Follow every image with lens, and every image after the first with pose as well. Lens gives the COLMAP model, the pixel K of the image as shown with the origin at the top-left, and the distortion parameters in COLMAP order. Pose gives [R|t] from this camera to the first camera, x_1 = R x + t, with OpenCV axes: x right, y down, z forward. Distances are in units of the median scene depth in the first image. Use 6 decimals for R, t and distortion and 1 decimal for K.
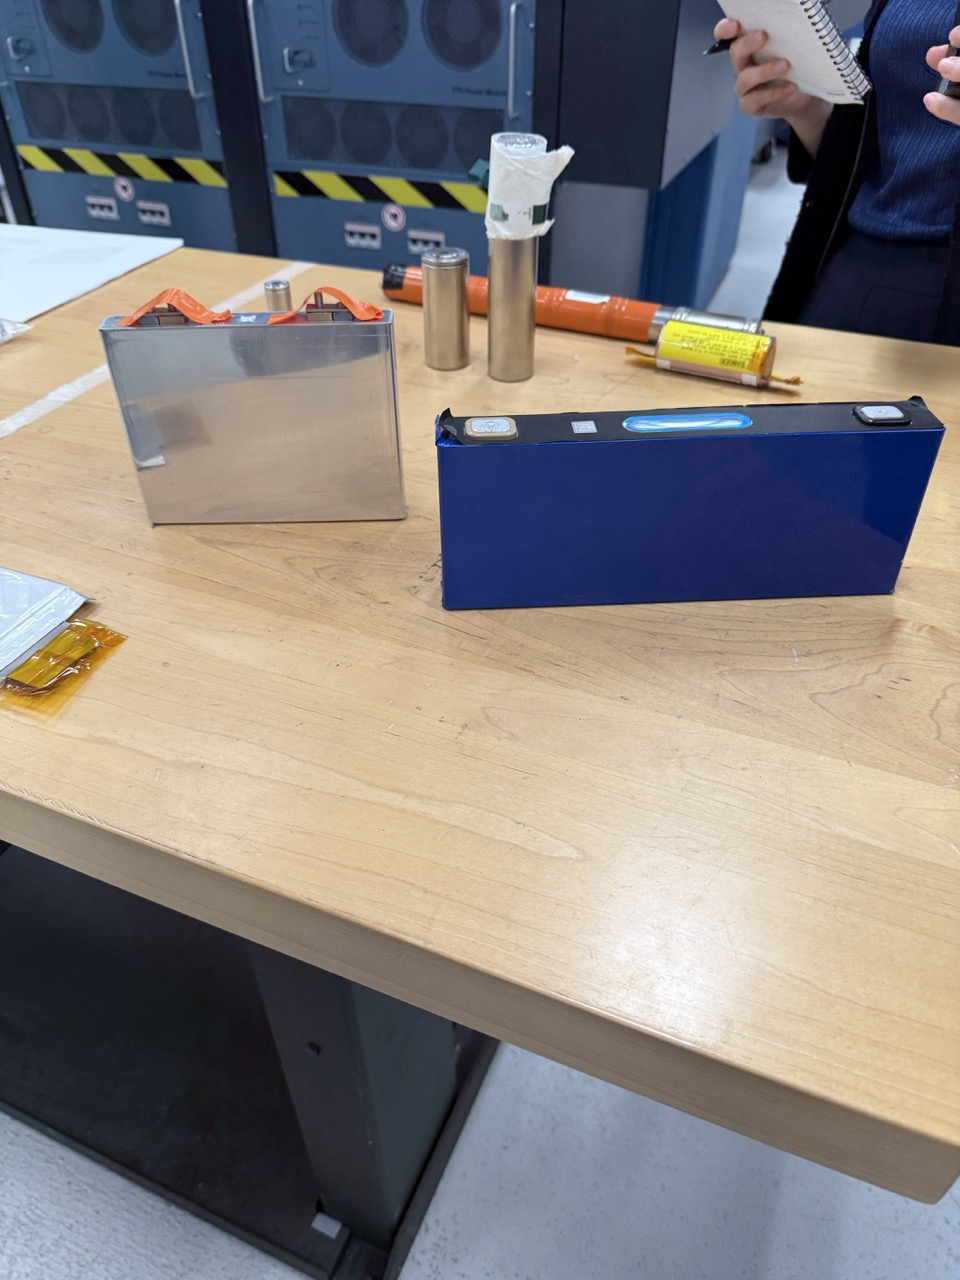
lens RADIAL K [[917.1, 0, 480.0], [0, 917.1, 640.0], [0, 0, 1]] dist [-0.033528, 0.008629]
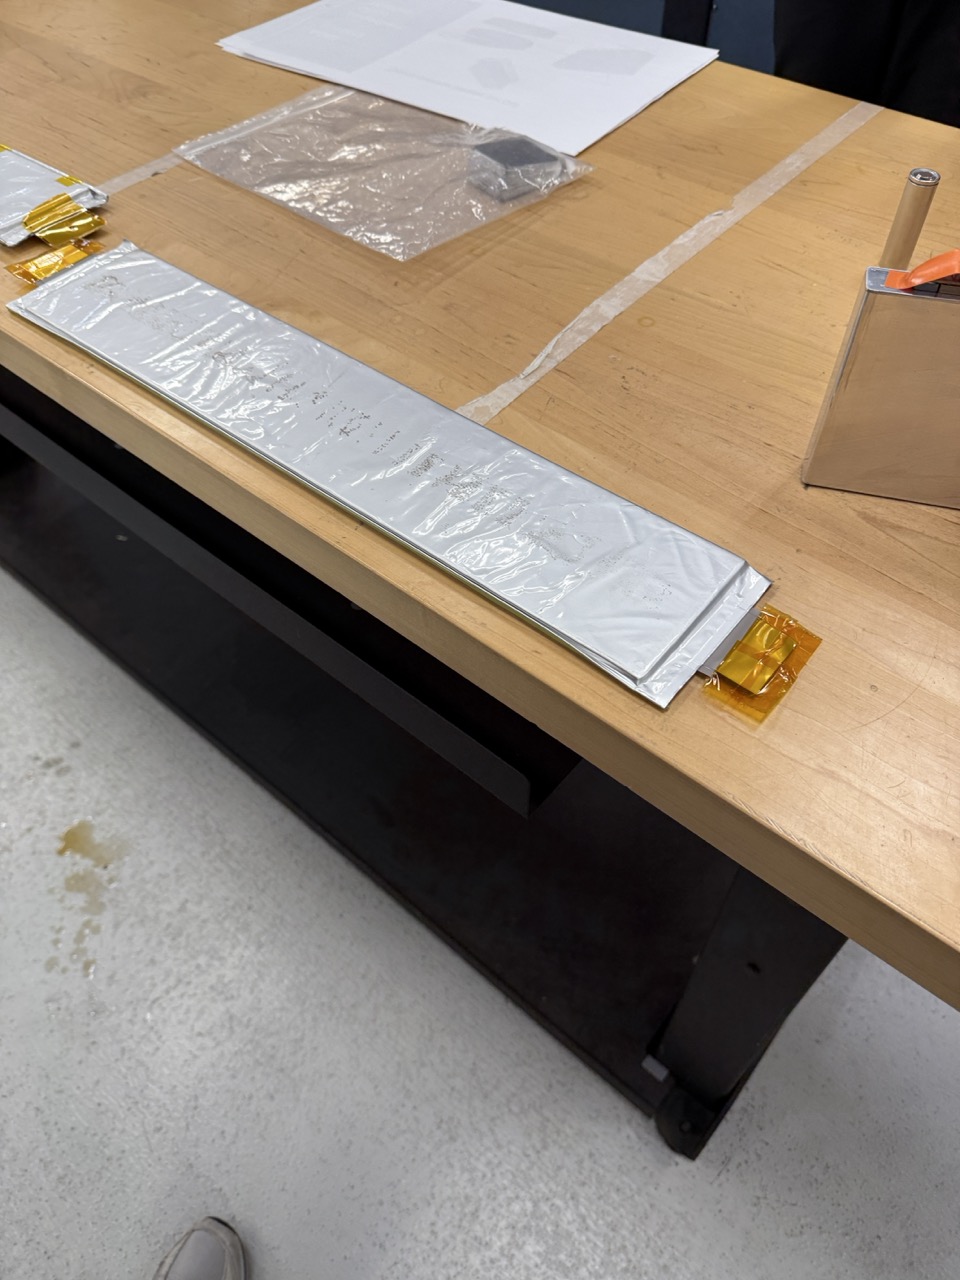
lens RADIAL K [[919.3, 0, 480.0], [0, 919.3, 640.0], [0, 0, 1]] dist [0.030051, -0.101814]
pose [[0.953783, 0.223270, -0.201119, -0.138483], [-0.169550, 0.952425, 0.253256, -0.048402], [0.248096, -0.207452, 0.946262, 0.001102]]
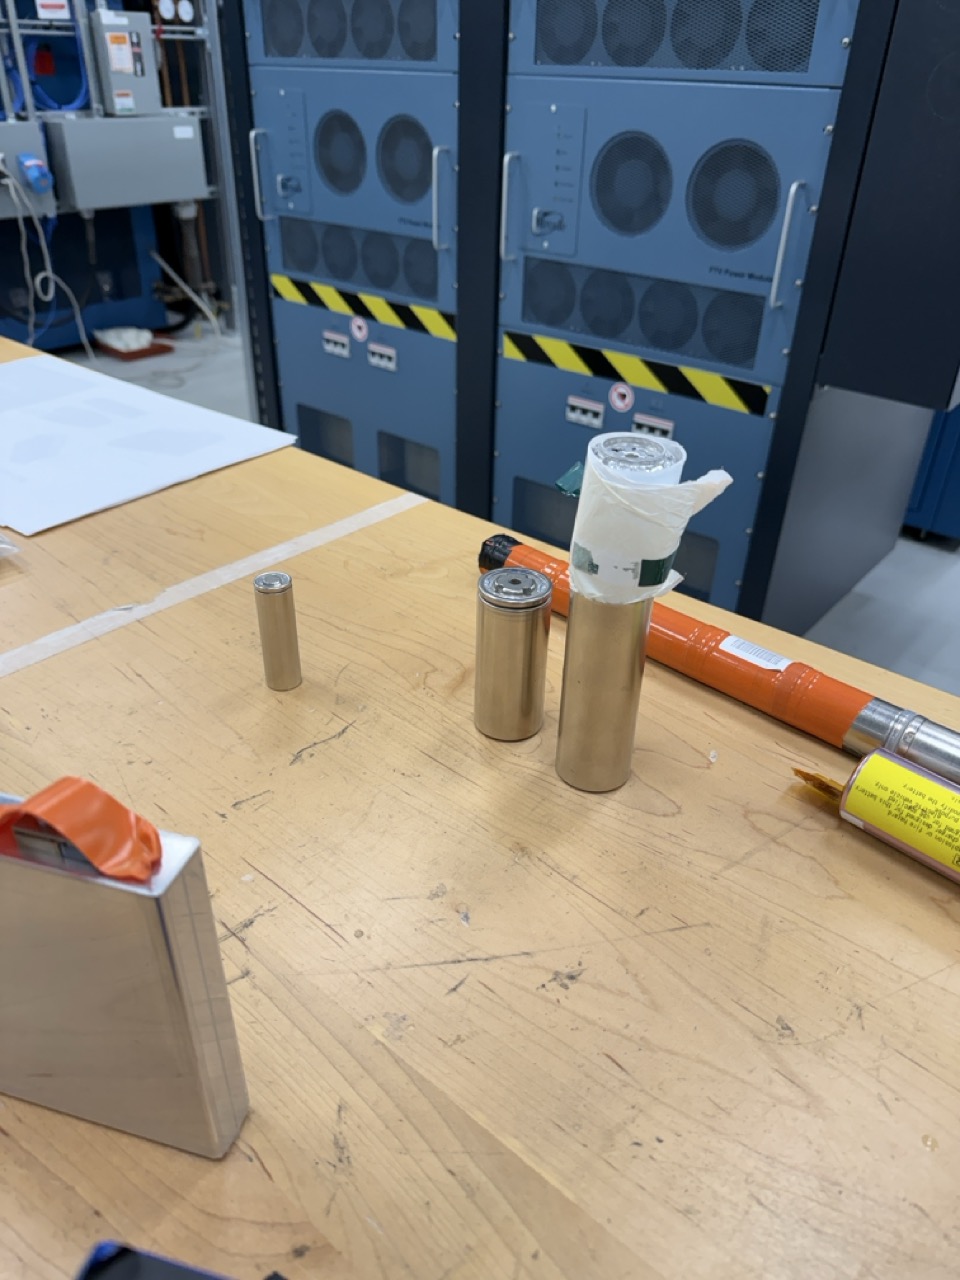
lens RADIAL K [[912.6, 0, 480.0], [0, 912.6, 640.0], [0, 0, 1]] dist [0.134784, -0.353853]
pose [[0.951836, 0.184091, -0.245190, 0.039504], [-0.213685, 0.971780, -0.099909, -0.121248], [0.219879, 0.147491, 0.964313, 0.146774]]
